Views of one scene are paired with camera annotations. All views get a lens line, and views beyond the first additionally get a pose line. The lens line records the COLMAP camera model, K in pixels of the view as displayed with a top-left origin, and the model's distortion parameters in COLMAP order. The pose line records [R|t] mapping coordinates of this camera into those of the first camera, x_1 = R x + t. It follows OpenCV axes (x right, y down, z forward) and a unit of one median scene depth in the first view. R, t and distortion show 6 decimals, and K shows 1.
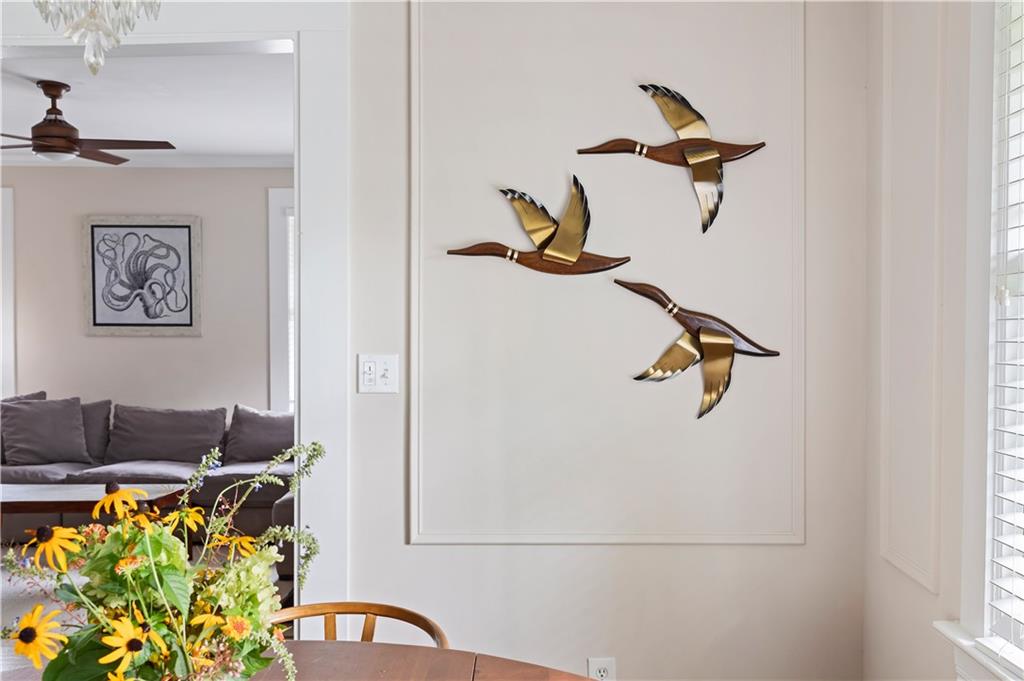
lens RADIAL K [[1023.4, 0, 508.4], [0, 1023.4, 374.6], [0, 0, 1]] dist [0.003958, 0.000000]
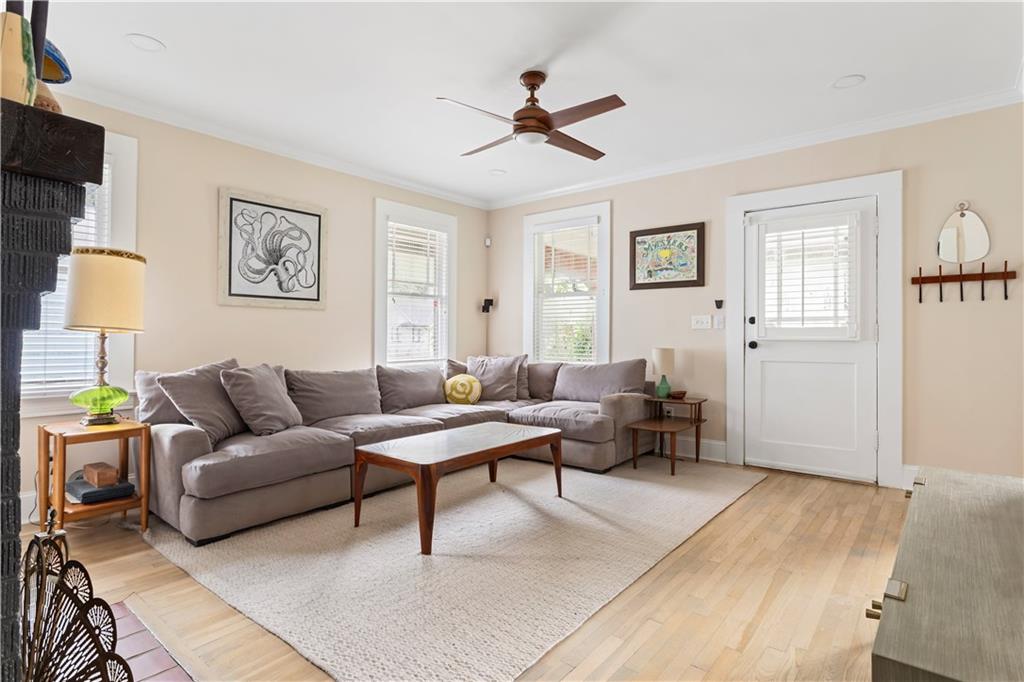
lens RADIAL K [[527.3, 0, 502.9], [0, 527.3, 342.5], [0, 0, 1]] dist [-0.003680, -0.000598]
pose [[0.619586, -0.009484, 0.784871, -0.654418], [0.032859, 0.999364, -0.013863, 0.015363], [-0.784241, 0.034380, 0.619504, 0.465531]]
